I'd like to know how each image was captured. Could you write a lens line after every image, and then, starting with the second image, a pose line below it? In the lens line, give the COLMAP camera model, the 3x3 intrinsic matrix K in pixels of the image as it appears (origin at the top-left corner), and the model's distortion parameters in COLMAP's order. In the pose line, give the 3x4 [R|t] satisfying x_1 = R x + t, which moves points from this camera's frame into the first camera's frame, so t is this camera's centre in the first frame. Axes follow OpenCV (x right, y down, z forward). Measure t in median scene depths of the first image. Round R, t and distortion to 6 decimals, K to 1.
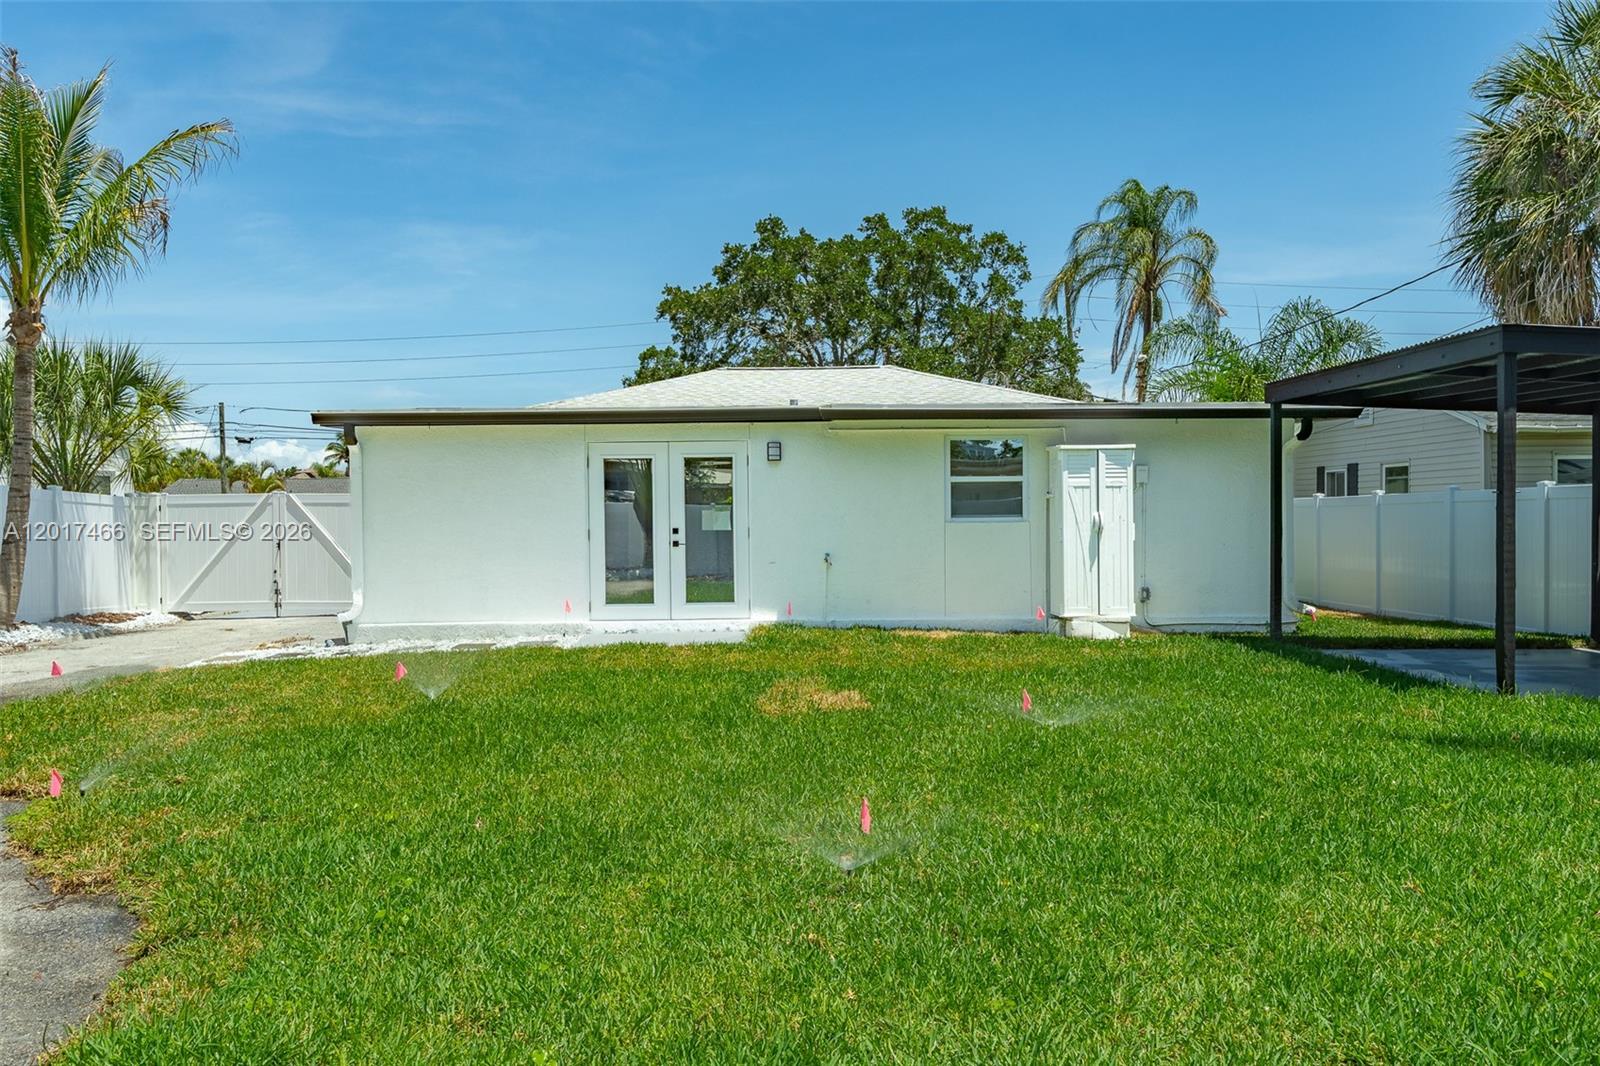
lens RADIAL K [[1167.5, 0, 803.4], [0, 1167.5, 537.4], [0, 0, 1]] dist [-0.001249, 0.007232]
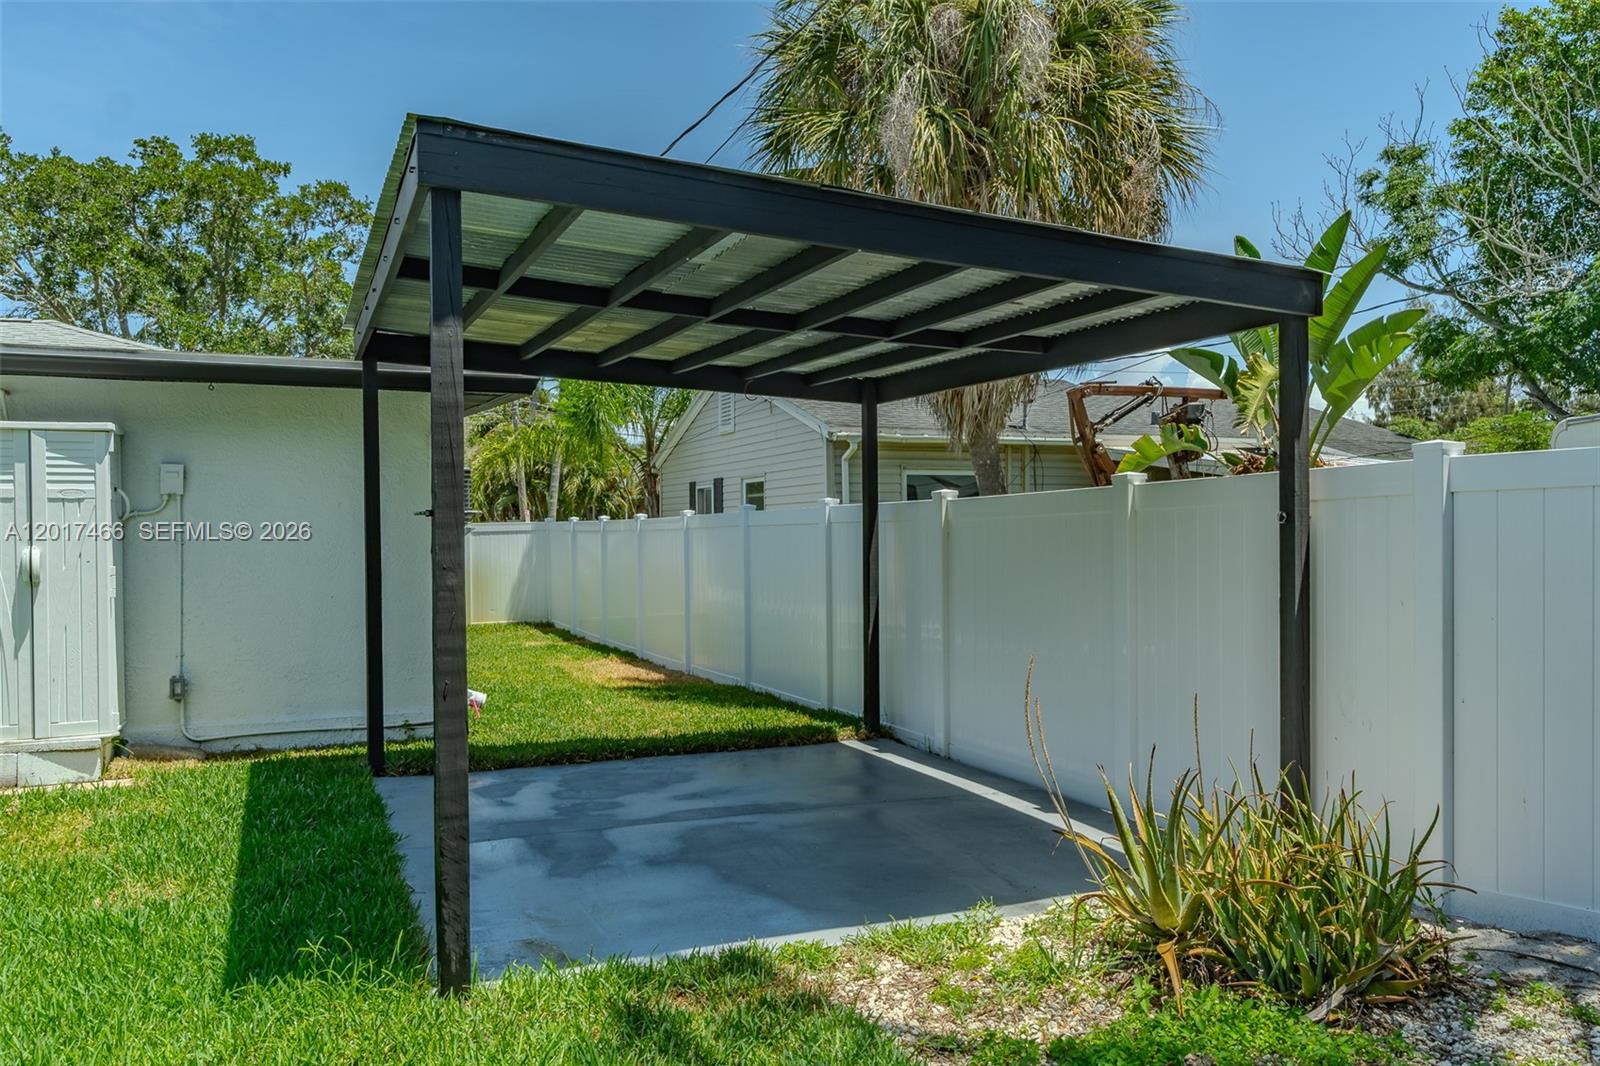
lens RADIAL K [[1167.5, 0, 794.7], [0, 1167.5, 543.6], [0, 0, 1]] dist [-0.001249, 0.007232]
pose [[0.926697, -0.005081, 0.375776, 0.358765], [0.008986, 0.999922, -0.008640, -0.014659], [-0.375703, 0.011383, 0.926670, 0.353483]]
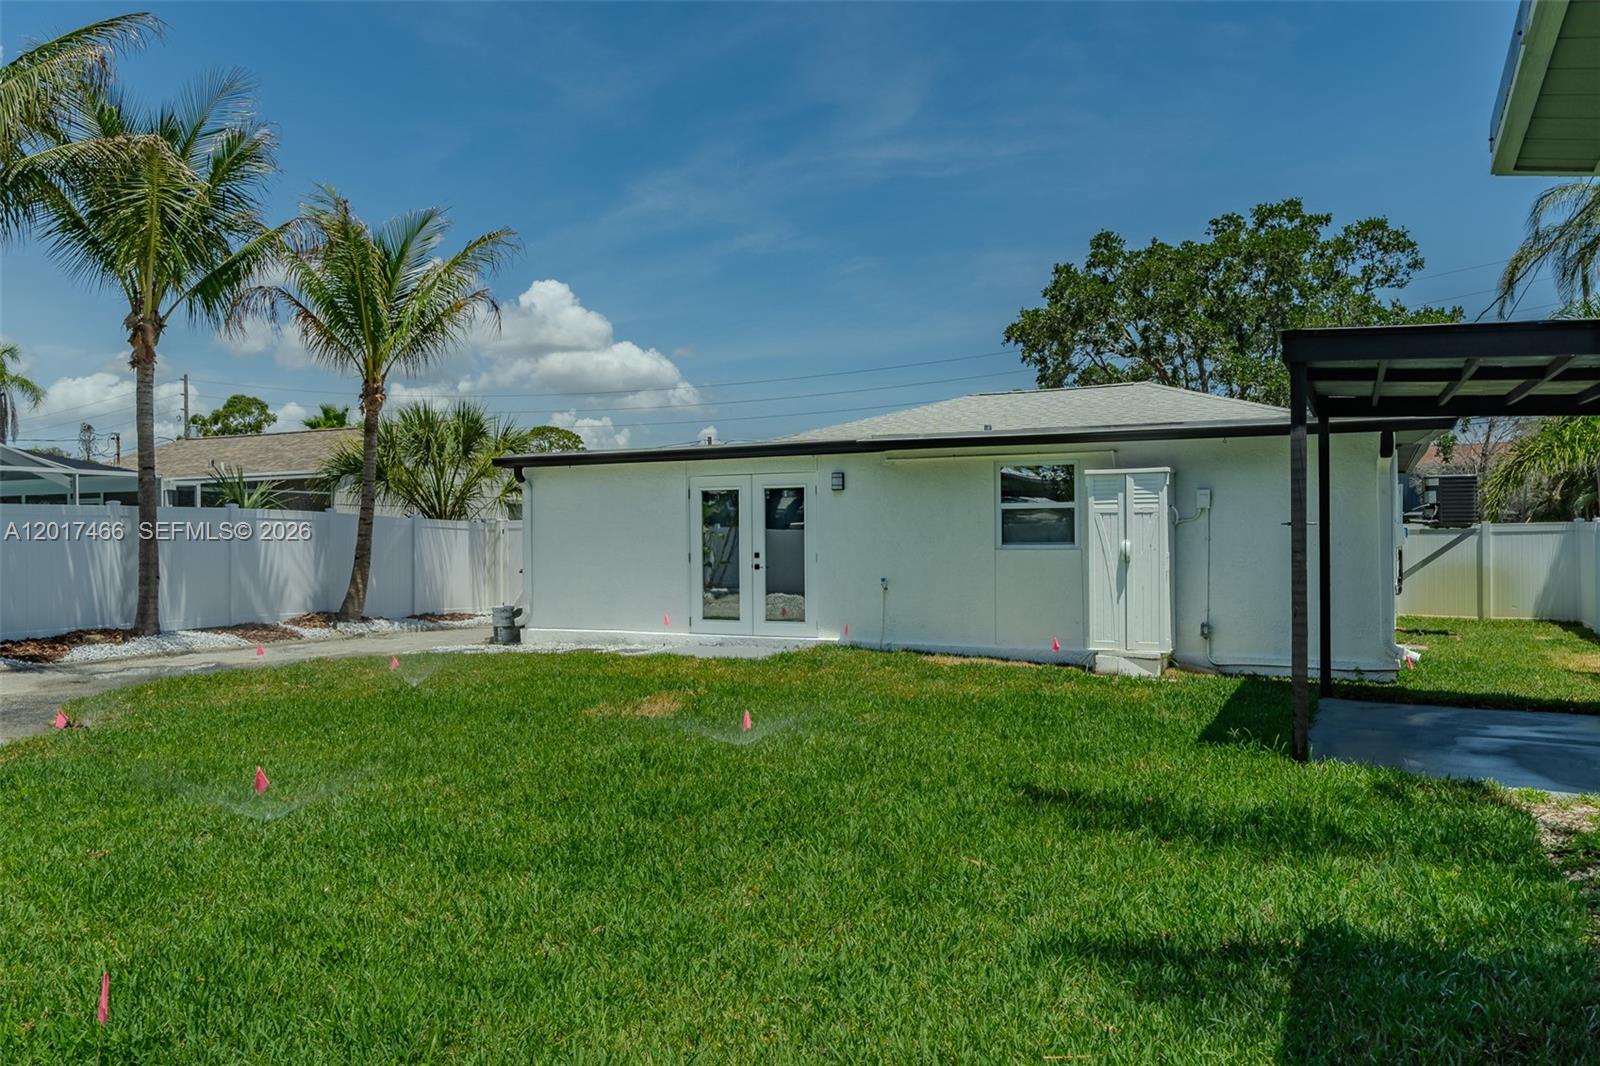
lens RADIAL K [[1167.5, 0, 794.1], [0, 1167.5, 529.6], [0, 0, 1]] dist [-0.001249, 0.007232]
pose [[0.885991, 0.000980, -0.463702, 0.431229], [-0.010750, 0.999772, -0.018426, -0.009677], [0.463578, 0.021310, 0.885800, 0.040186]]
